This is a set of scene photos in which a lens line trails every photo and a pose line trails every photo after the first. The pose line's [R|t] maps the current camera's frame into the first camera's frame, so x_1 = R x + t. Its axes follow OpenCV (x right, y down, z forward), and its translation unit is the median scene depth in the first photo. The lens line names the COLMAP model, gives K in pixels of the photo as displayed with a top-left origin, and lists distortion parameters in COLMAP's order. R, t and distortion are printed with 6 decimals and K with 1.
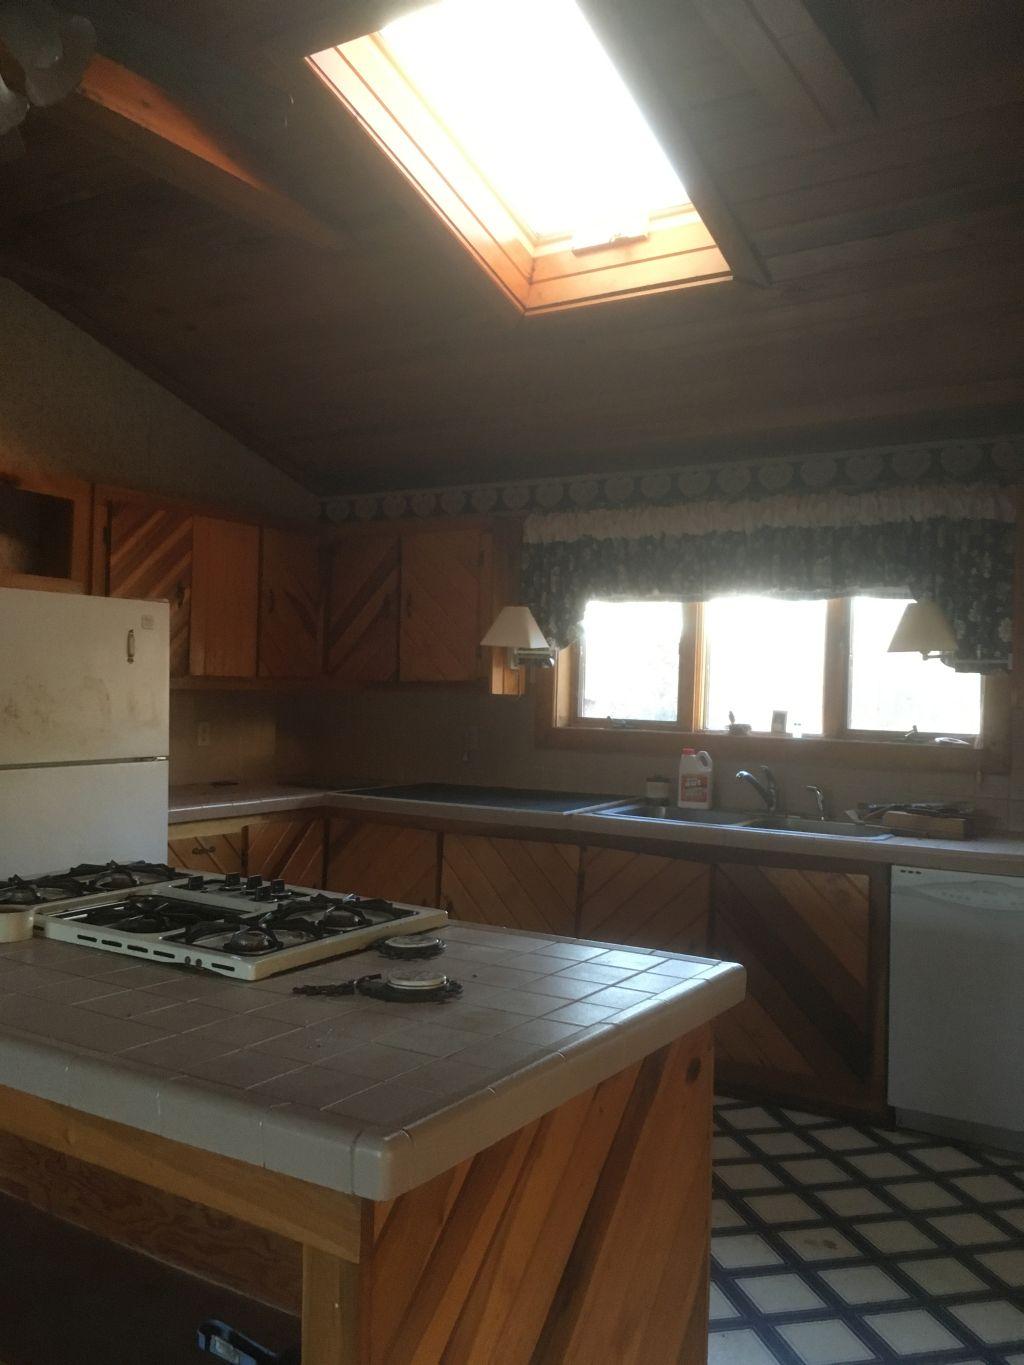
lens RADIAL K [[1167.6, 0, 512.0], [0, 1167.6, 682.5], [0, 0, 1]] dist [0.080668, -0.112990]
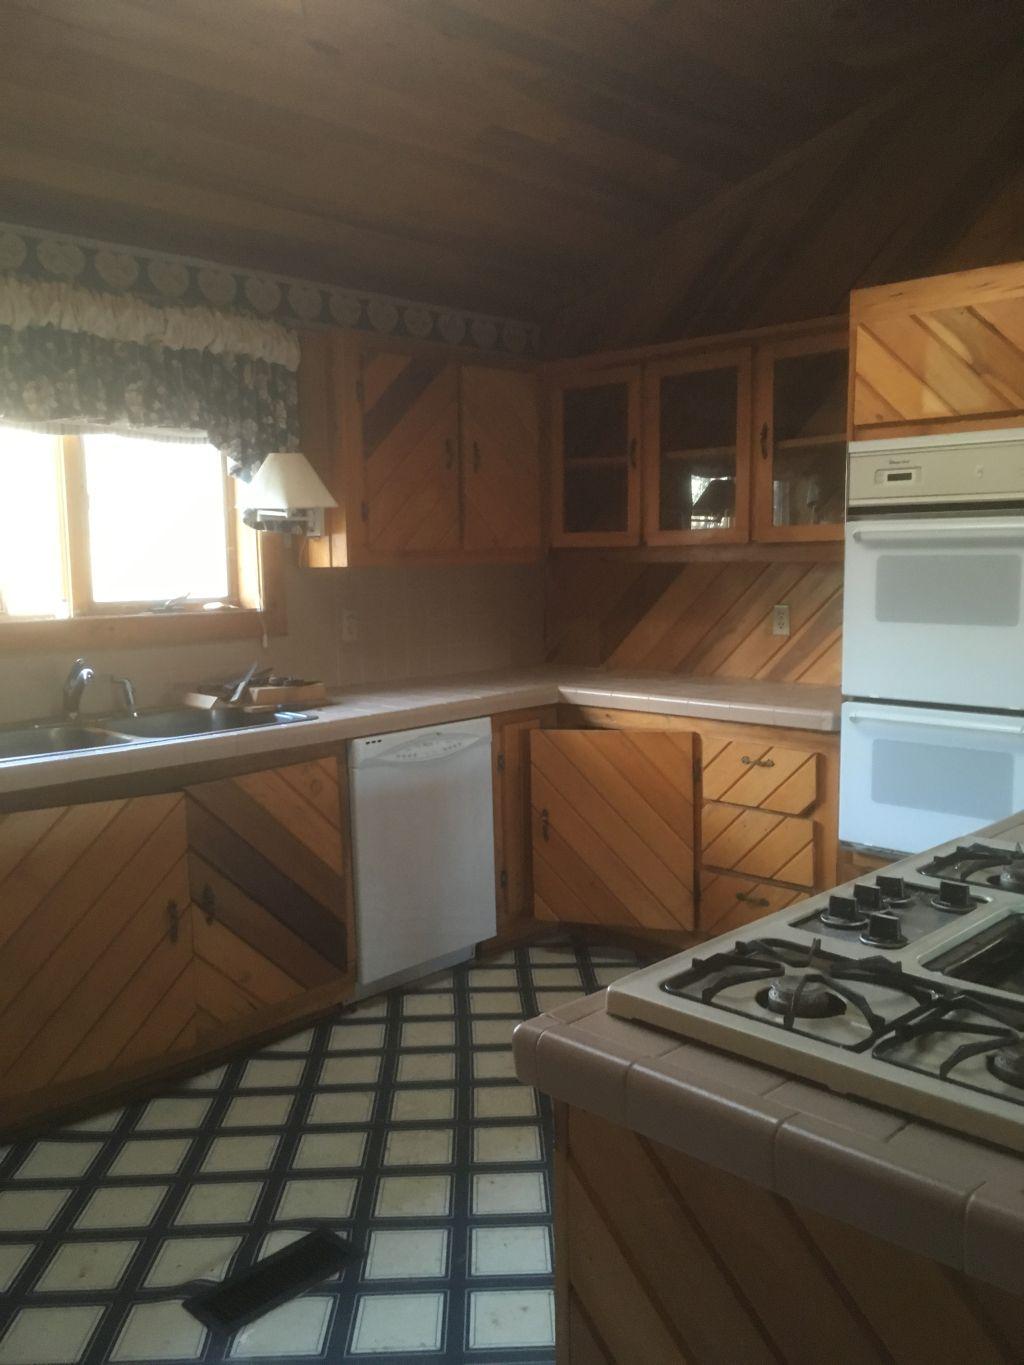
lens RADIAL K [[1167.6, 0, 512.0], [0, 1167.6, 682.5], [0, 0, 1]] dist [0.080668, -0.112990]
pose [[0.186400, -0.126607, 0.974282, -0.505273], [0.007987, 0.991825, 0.127358, -0.006687], [-0.982441, -0.015958, 0.185887, 0.640093]]
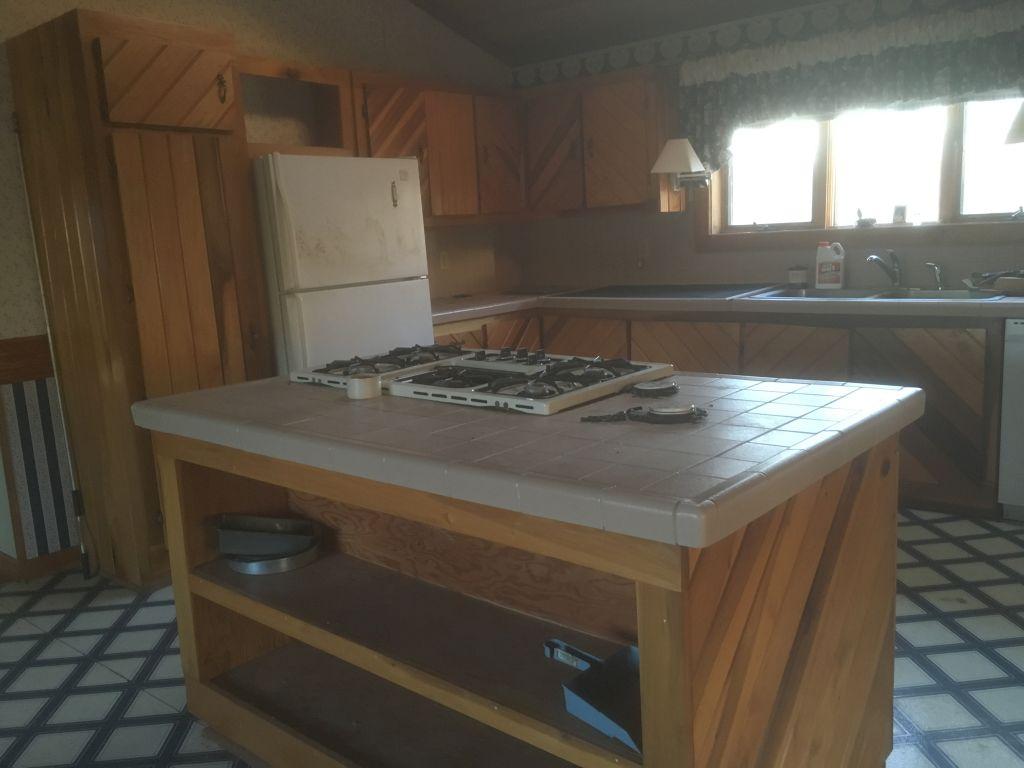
lens RADIAL K [[875.9, 0, 512.0], [0, 875.9, 384.0], [0, 0, 1]] dist [0.080668, -0.112990]
pose [[0.986658, -0.051130, -0.154571, -0.046061], [0.078290, 0.981434, 0.175095, 0.015956], [0.142748, -0.184860, 0.972342, 0.002097]]
